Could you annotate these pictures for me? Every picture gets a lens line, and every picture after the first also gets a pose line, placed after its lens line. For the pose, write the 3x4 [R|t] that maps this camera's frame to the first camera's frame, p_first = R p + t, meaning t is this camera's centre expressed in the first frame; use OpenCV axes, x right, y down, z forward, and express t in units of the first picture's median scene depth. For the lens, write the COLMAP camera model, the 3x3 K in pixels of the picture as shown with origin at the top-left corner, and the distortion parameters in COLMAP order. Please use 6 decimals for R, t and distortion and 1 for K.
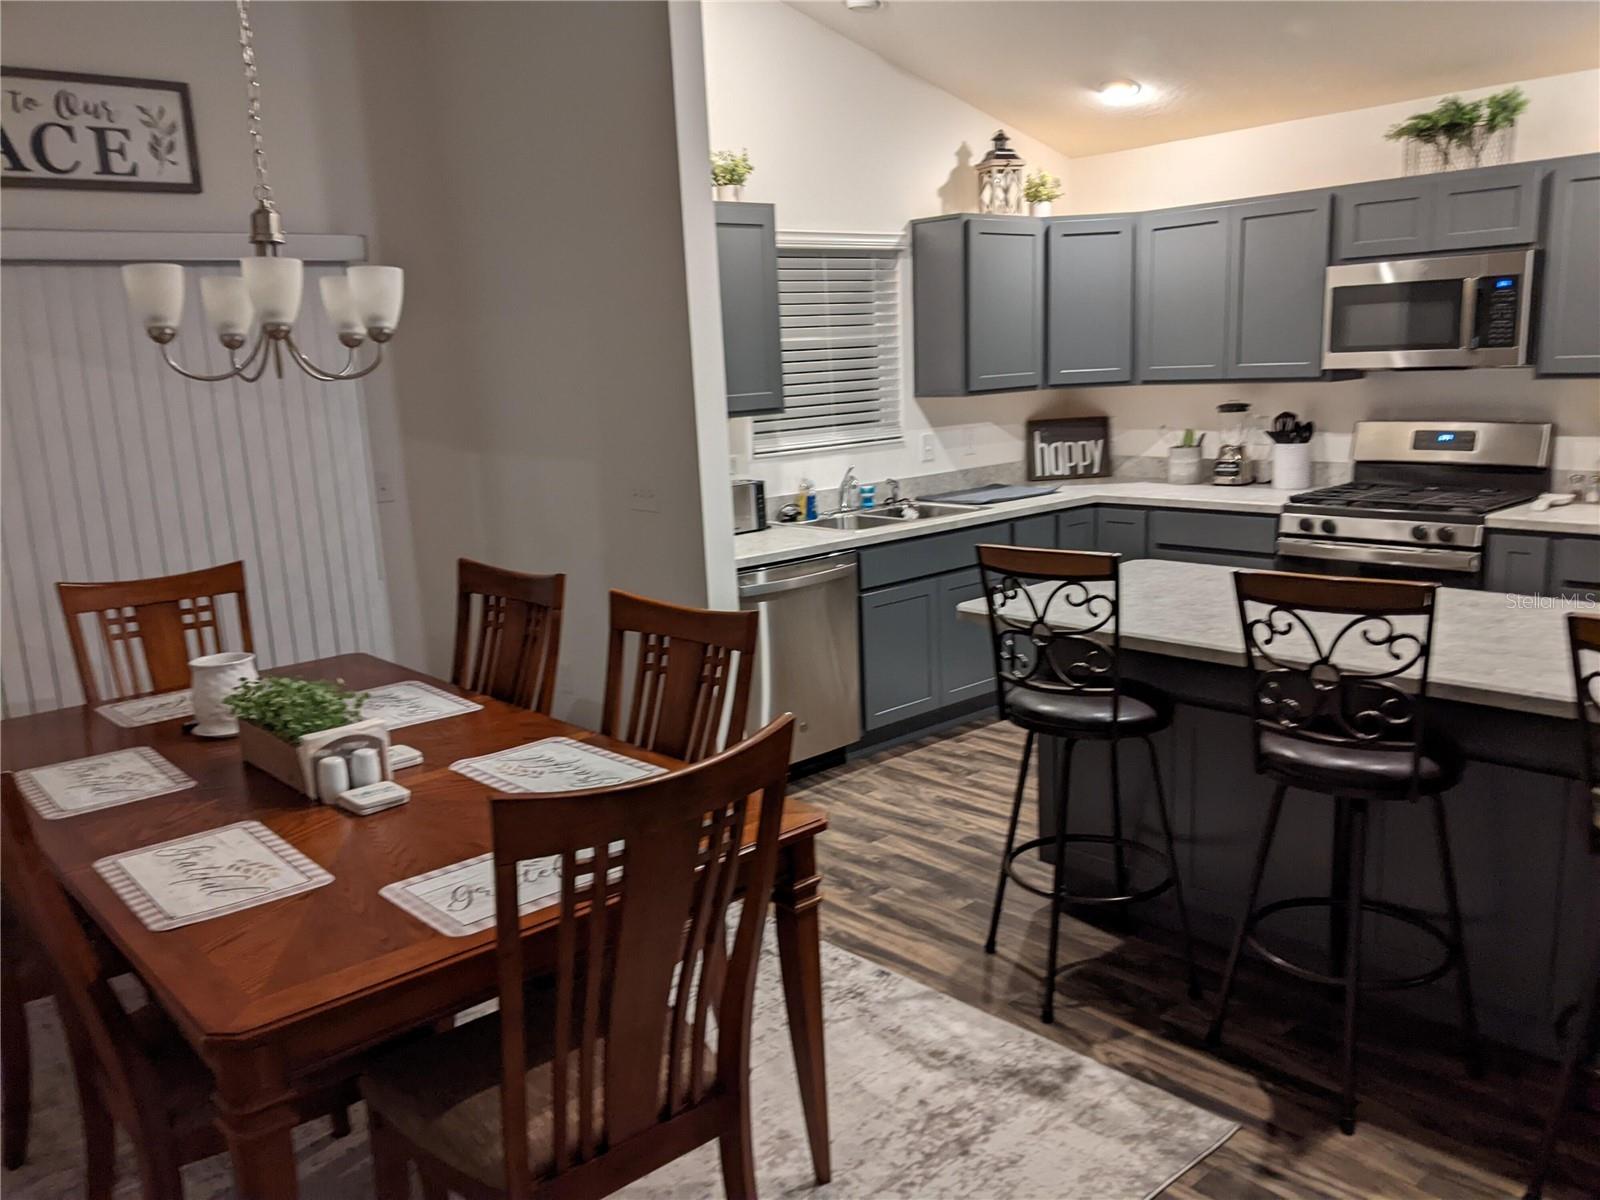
lens RADIAL K [[1243.9, 0, 778.3], [0, 1243.9, 649.3], [0, 0, 1]] dist [0.009038, 0.012420]
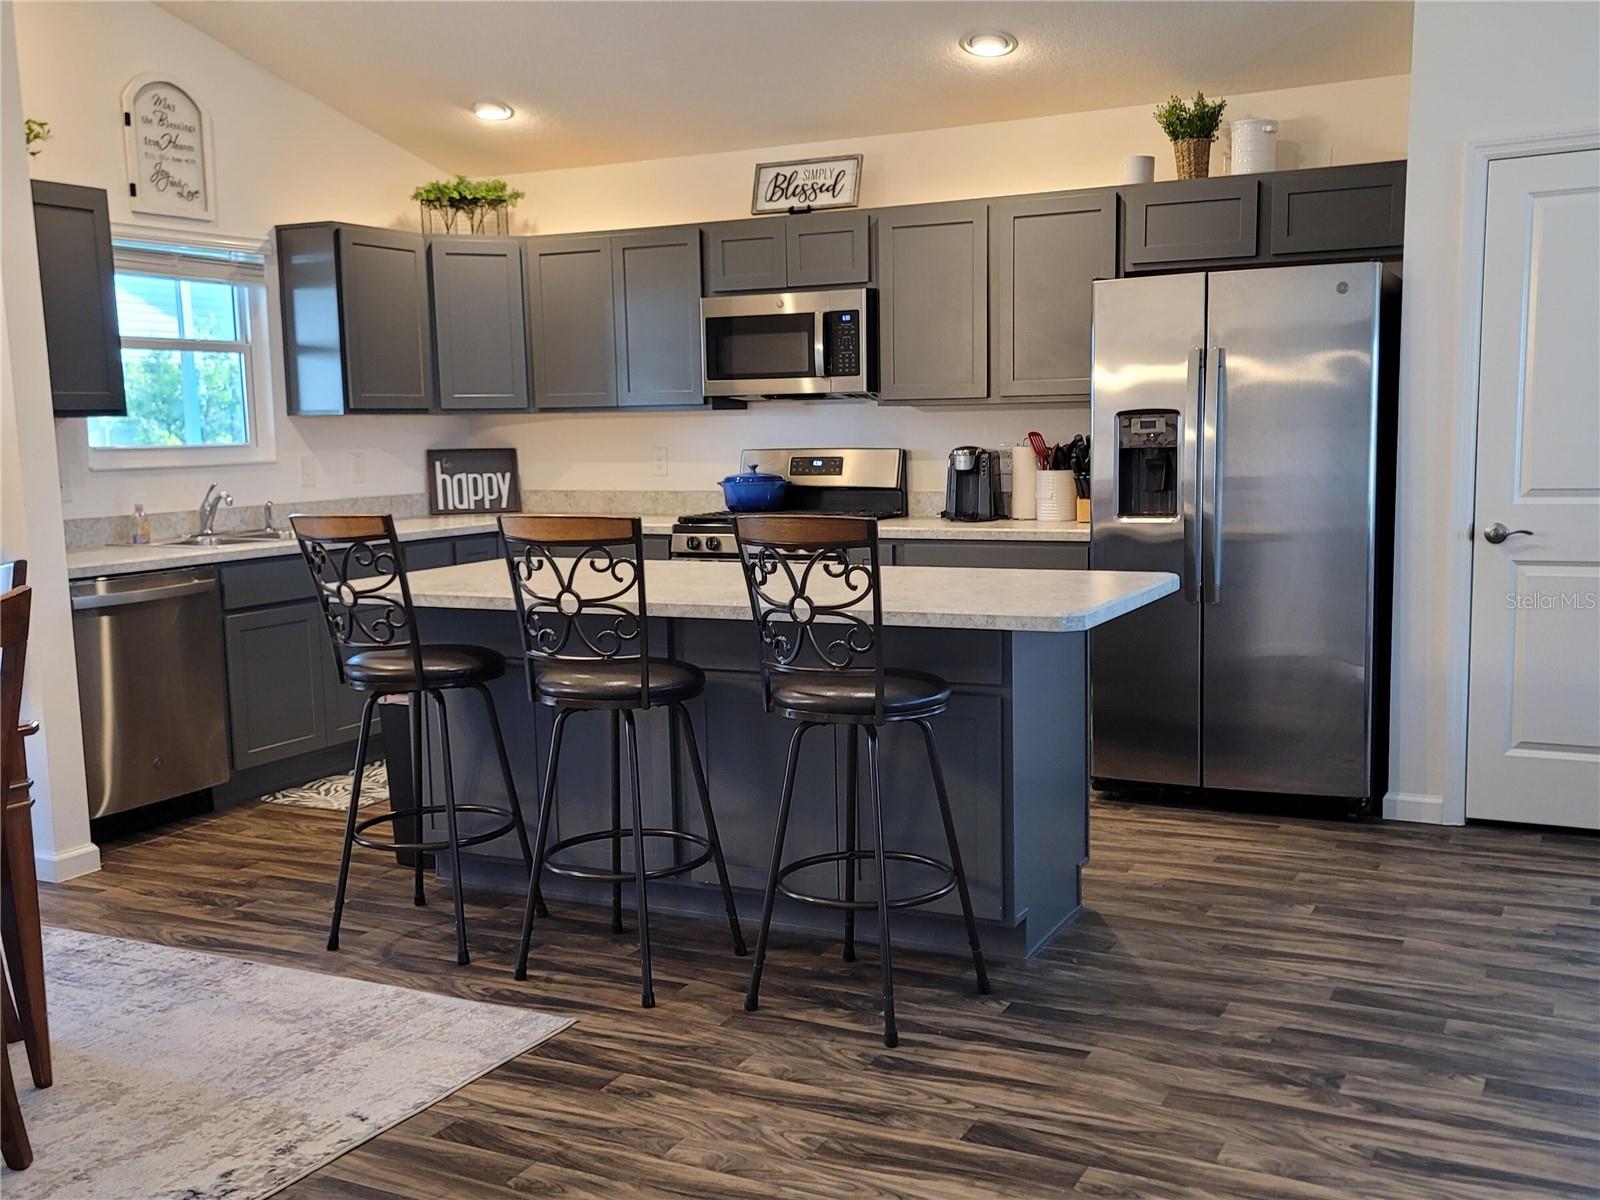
lens RADIAL K [[1604.6, 0, 836.6], [0, 1604.6, 612.9], [0, 0, 1]] dist [0.058462, 0.000000]
pose [[0.920362, -0.028034, 0.390062, 0.016010], [0.074368, 0.991773, -0.104193, 0.103538], [-0.383932, 0.124903, 0.914875, -0.238383]]
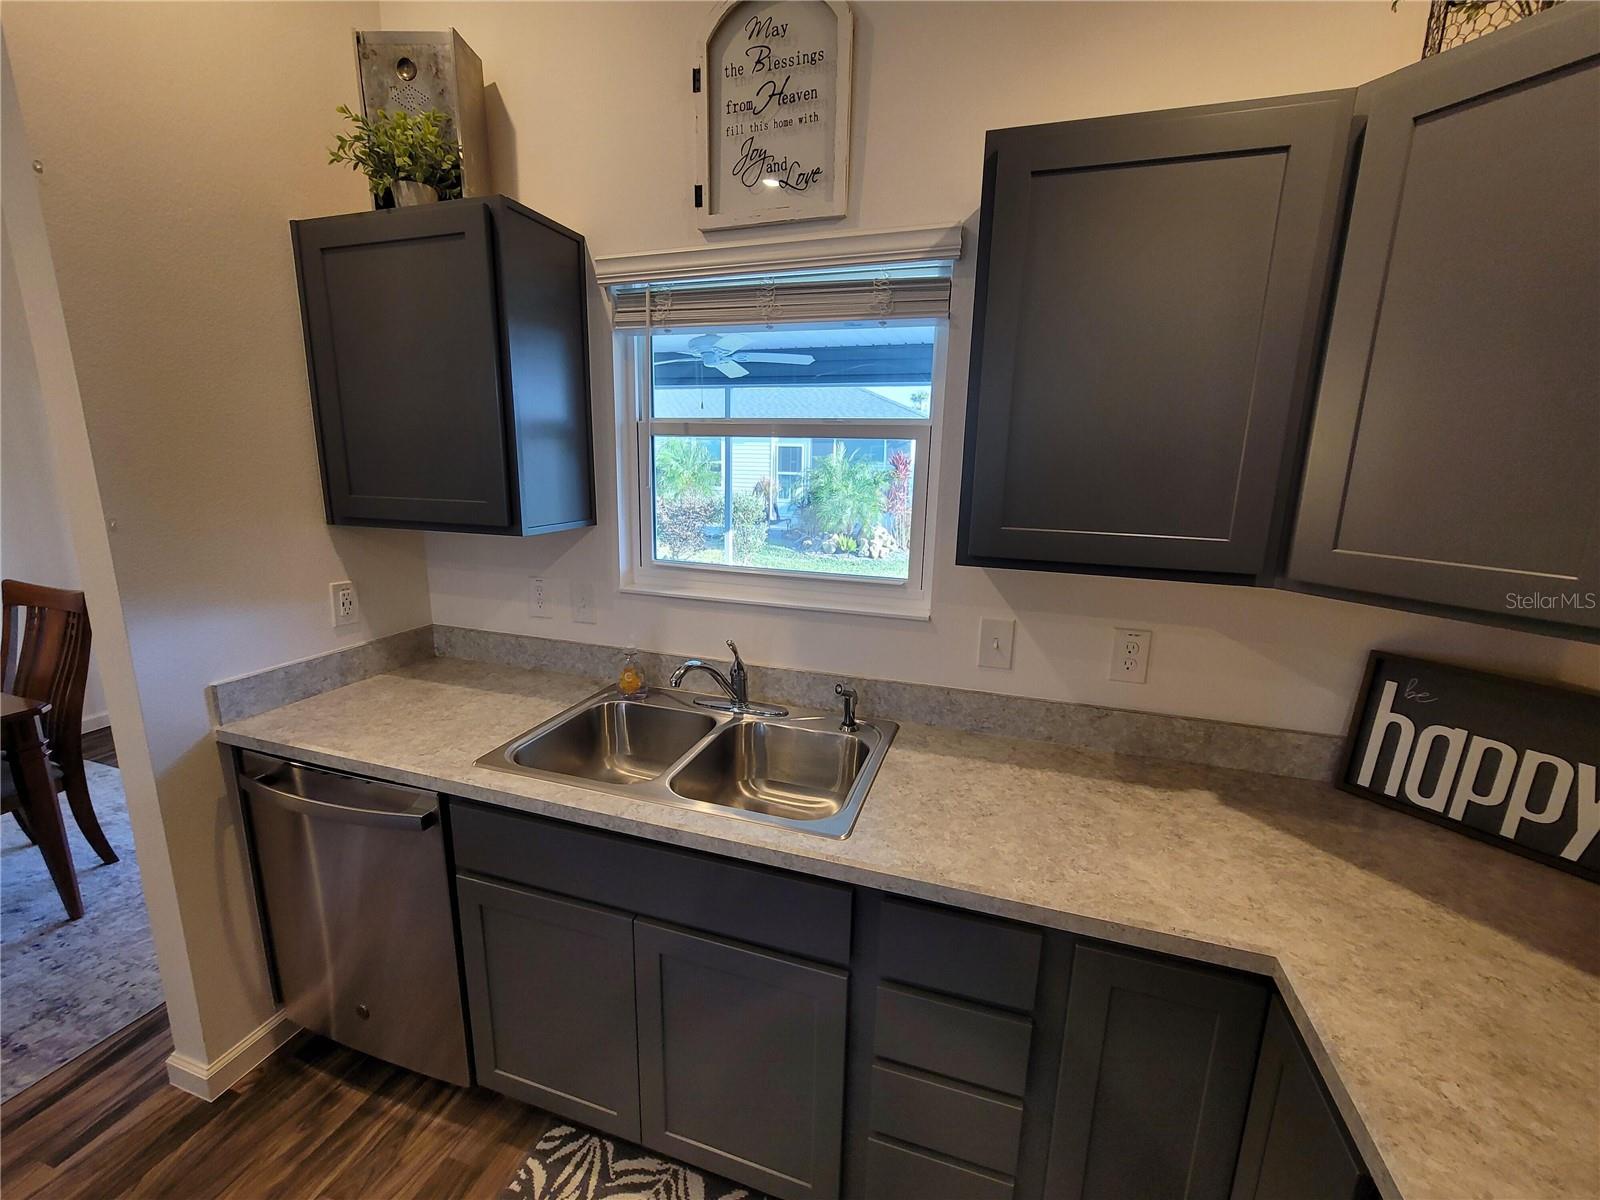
lens RADIAL K [[650.1, 0, 808.9], [0, 650.1, 588.9], [0, 0, 1]] dist [-0.003915, 0.000763]
pose [[0.524204, 0.219050, -0.822938, 0.353971], [-0.238482, 0.965446, 0.105072, -0.233313], [0.817519, 0.141176, 0.558330, 0.928113]]
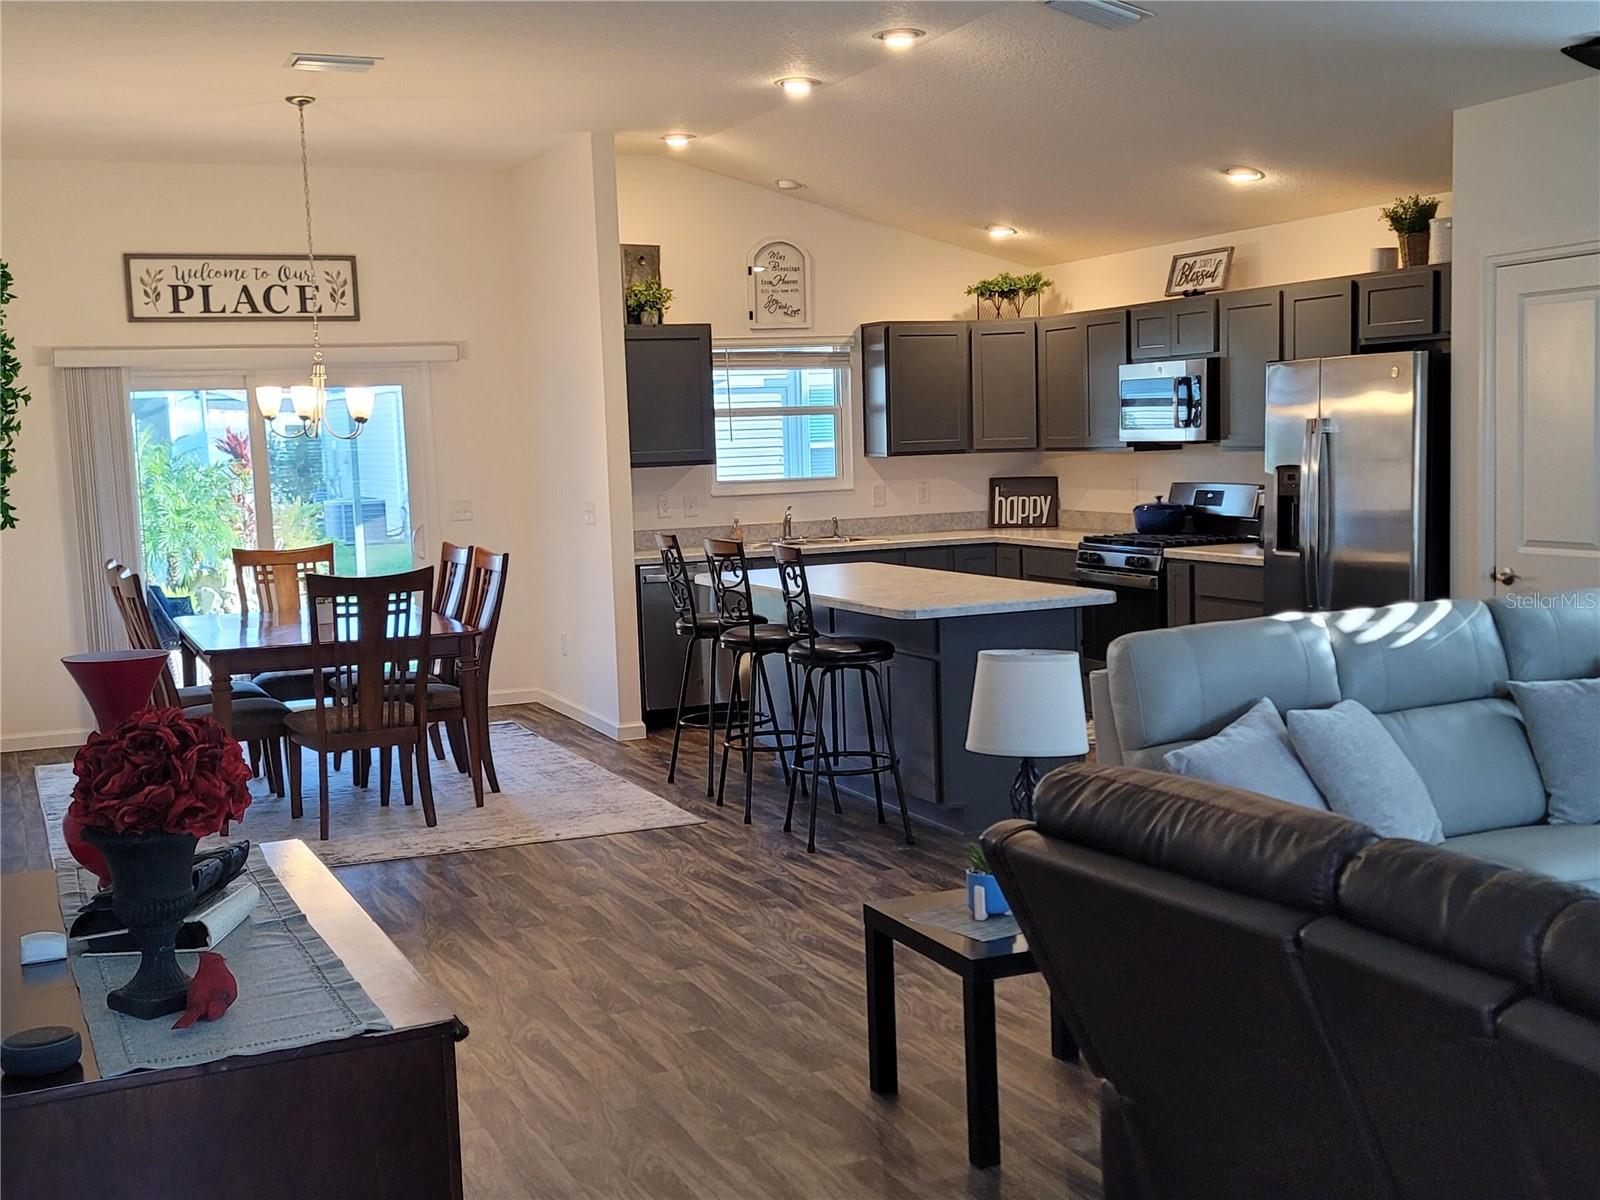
lens RADIAL K [[1830.7, 0, 800.3], [0, 1830.7, 605.4], [0, 0, 1]] dist [0.066777, 0.000000]
pose [[0.958921, 0.033984, -0.281631, 0.677378], [-0.067904, 0.991434, -0.111571, 0.188765], [0.275427, 0.126112, 0.953014, -0.923004]]
